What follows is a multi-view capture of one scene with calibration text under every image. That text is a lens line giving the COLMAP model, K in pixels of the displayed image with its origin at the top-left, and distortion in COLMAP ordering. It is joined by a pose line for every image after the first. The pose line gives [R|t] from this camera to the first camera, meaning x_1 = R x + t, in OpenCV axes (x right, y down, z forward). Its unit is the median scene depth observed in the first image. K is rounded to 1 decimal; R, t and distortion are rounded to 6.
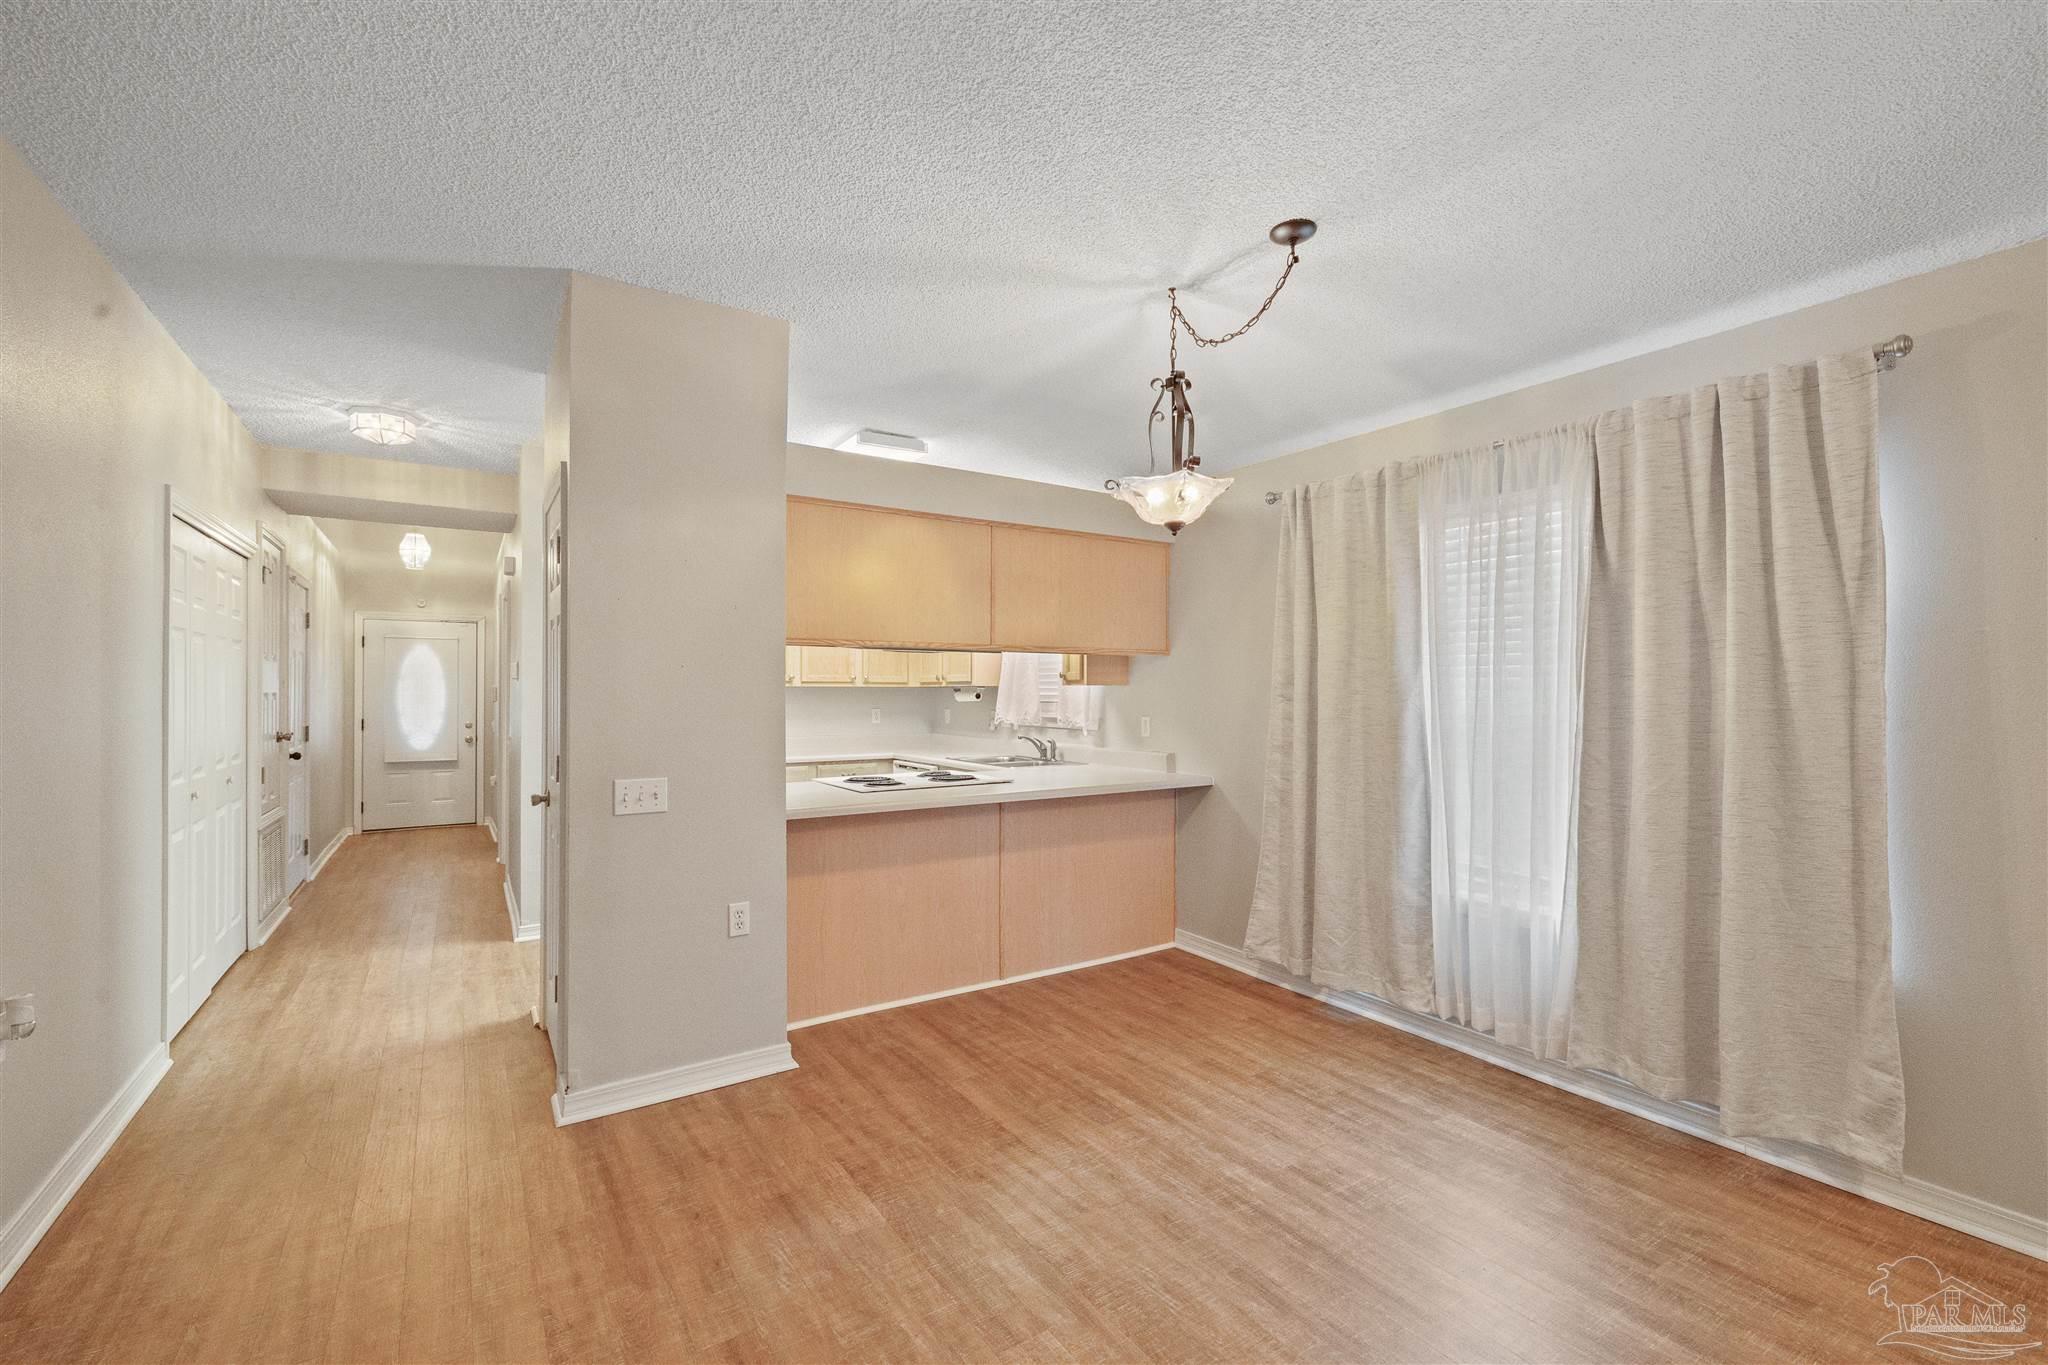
lens RADIAL K [[871.0, 0, 1019.8], [0, 871.0, 687.9], [0, 0, 1]] dist [-0.003600, 0.000836]
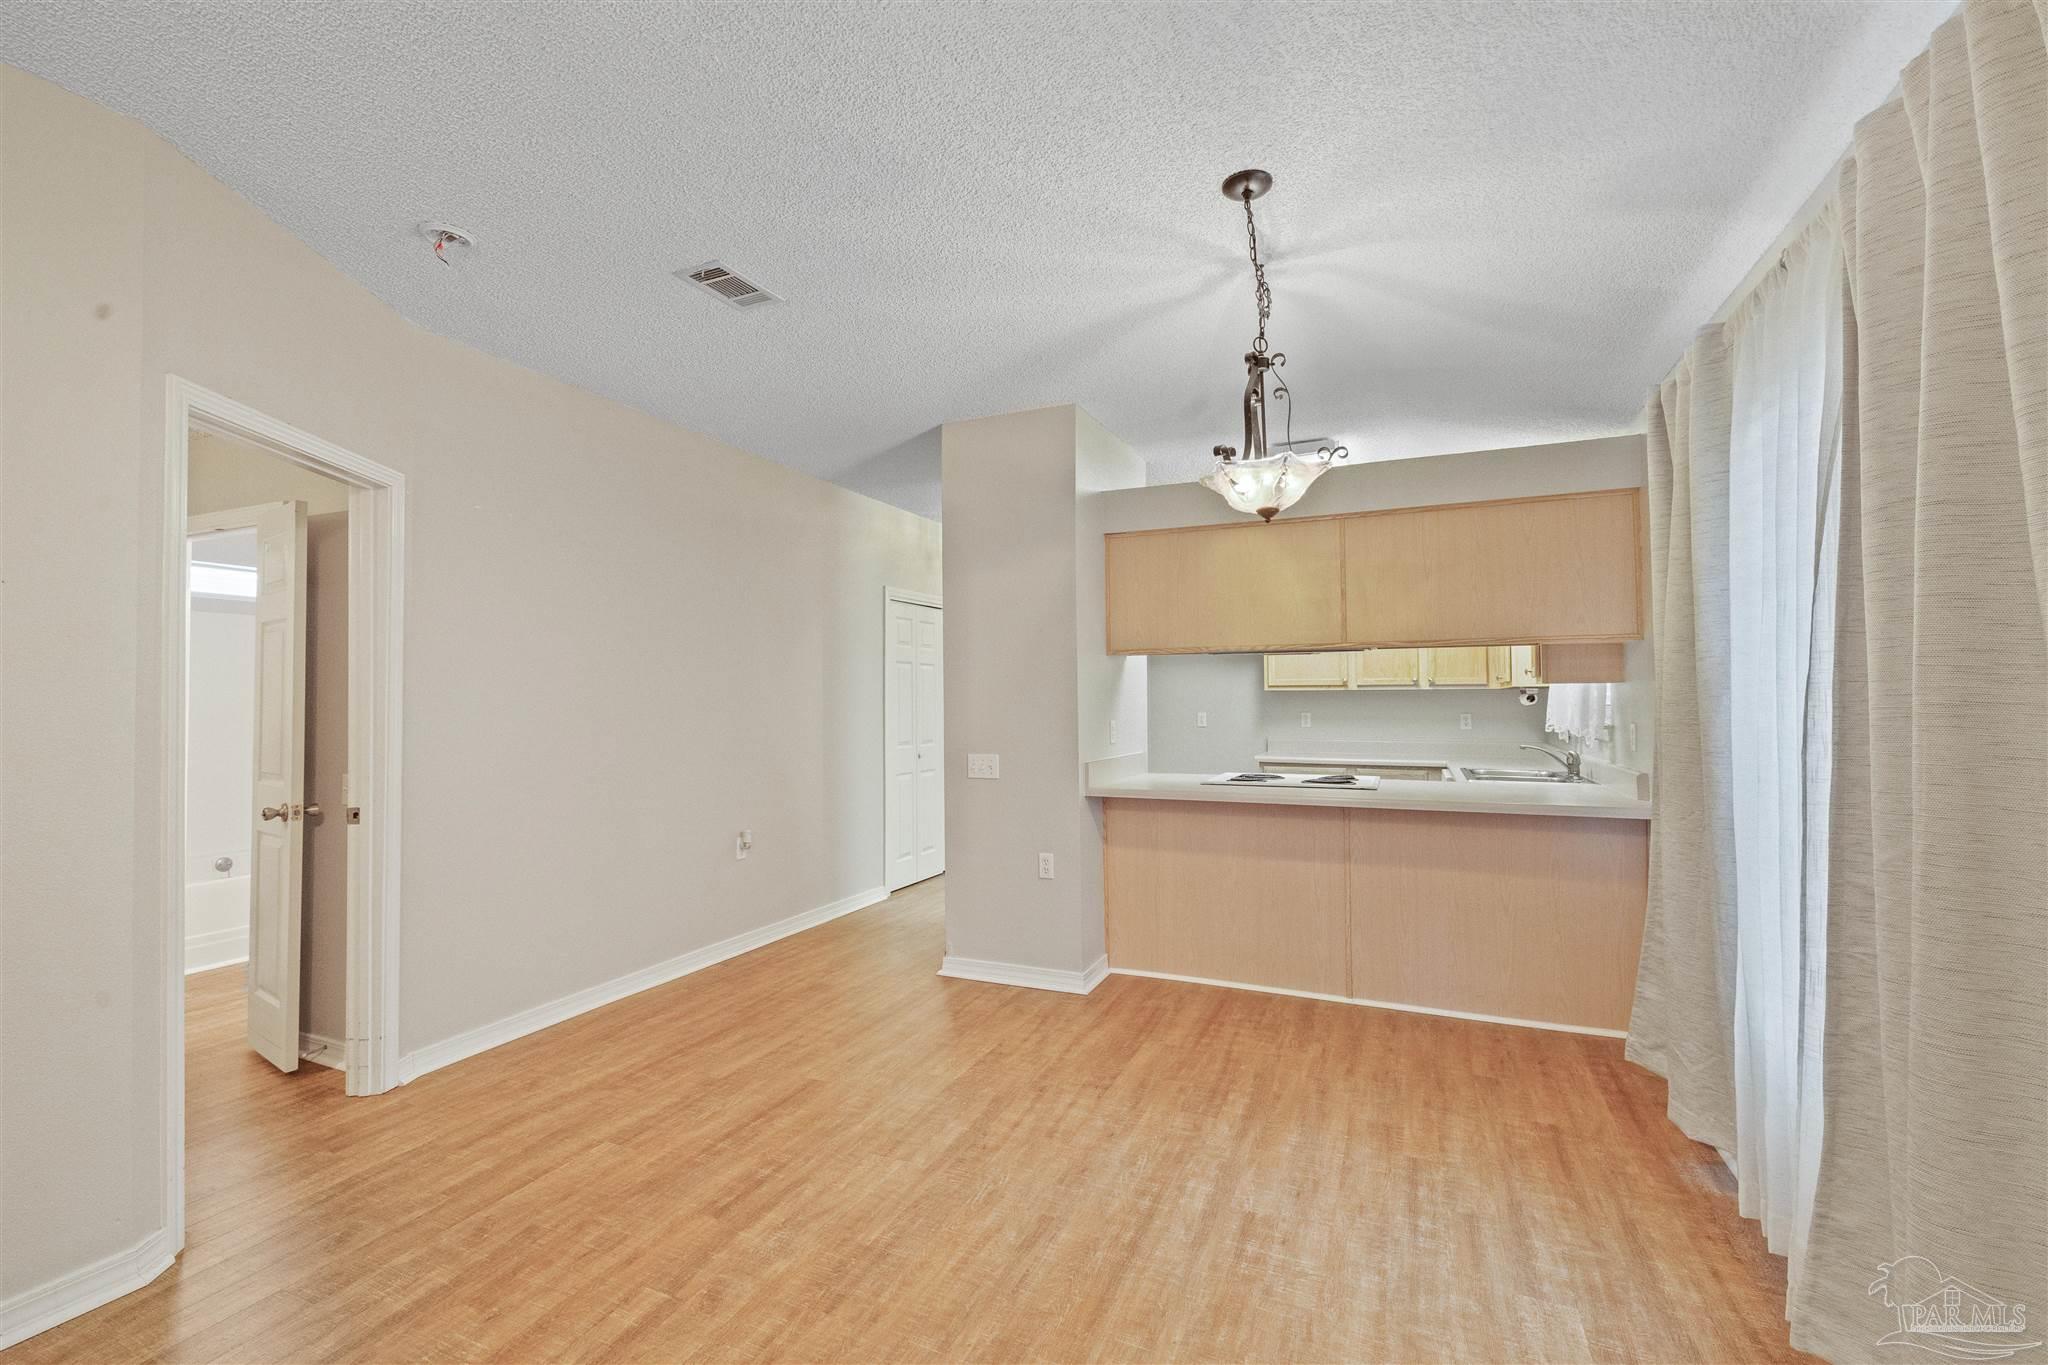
lens RADIAL K [[871.0, 0, 1017.0], [0, 871.0, 678.1], [0, 0, 1]] dist [-0.003600, 0.000836]
pose [[0.539124, -0.025380, -0.841844, 0.724896], [0.008297, 0.999657, -0.024825, 0.012298], [0.842186, 0.006398, 0.539150, 0.232097]]
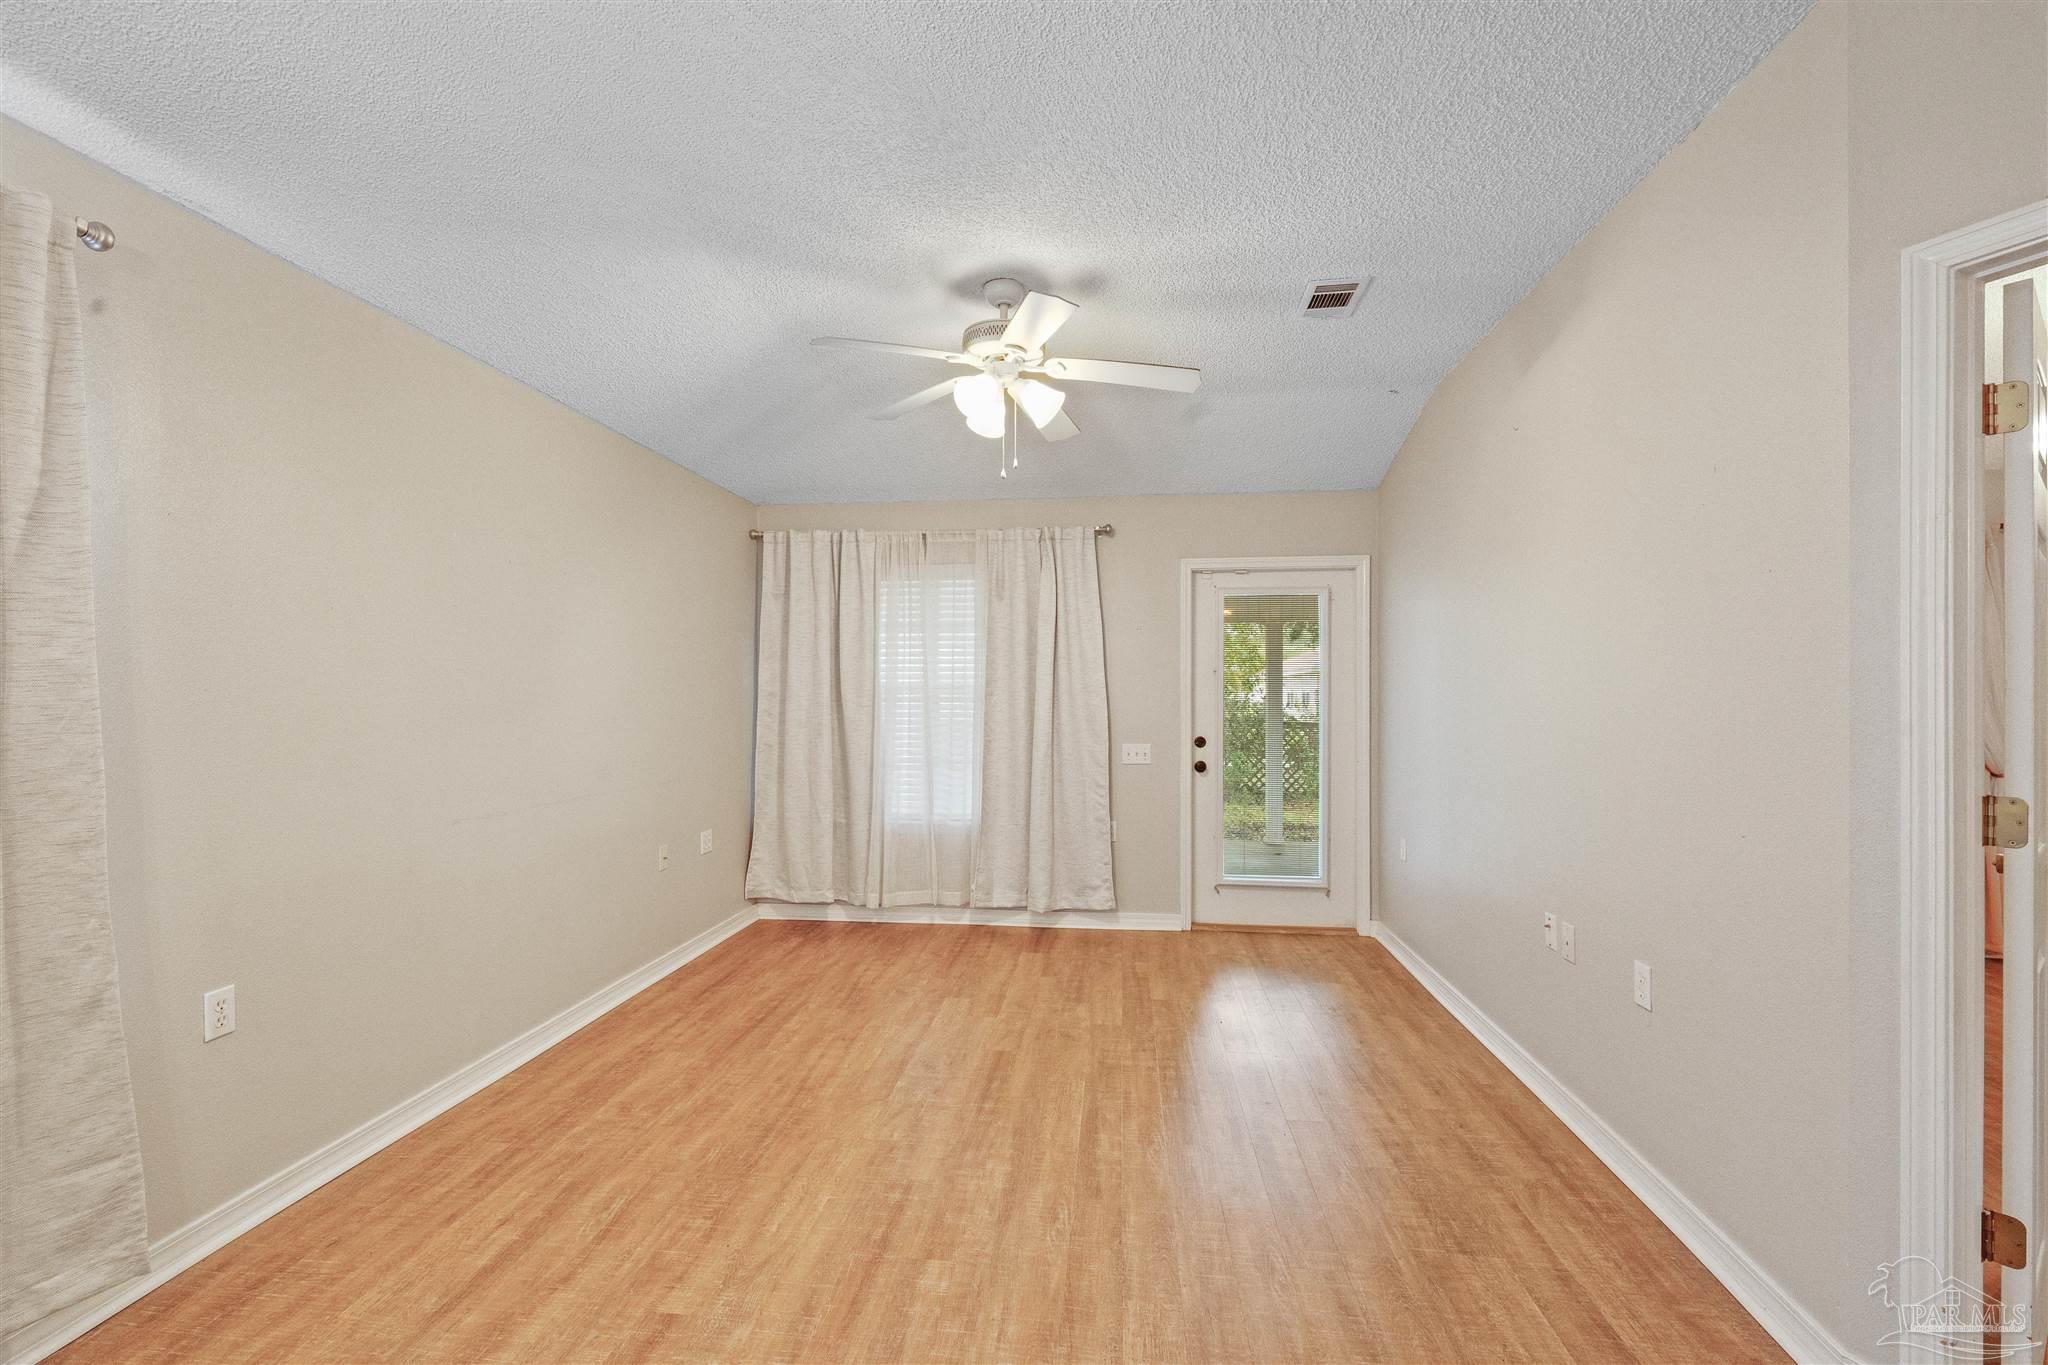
lens RADIAL K [[871.0, 0, 1020.0], [0, 871.0, 688.8], [0, 0, 1]] dist [-0.003600, 0.000836]
pose [[-0.769605, 0.000004, 0.638520, -0.092603], [-0.005135, 0.999968, -0.006195, 0.012621], [-0.638499, -0.008046, -0.769581, 0.739917]]
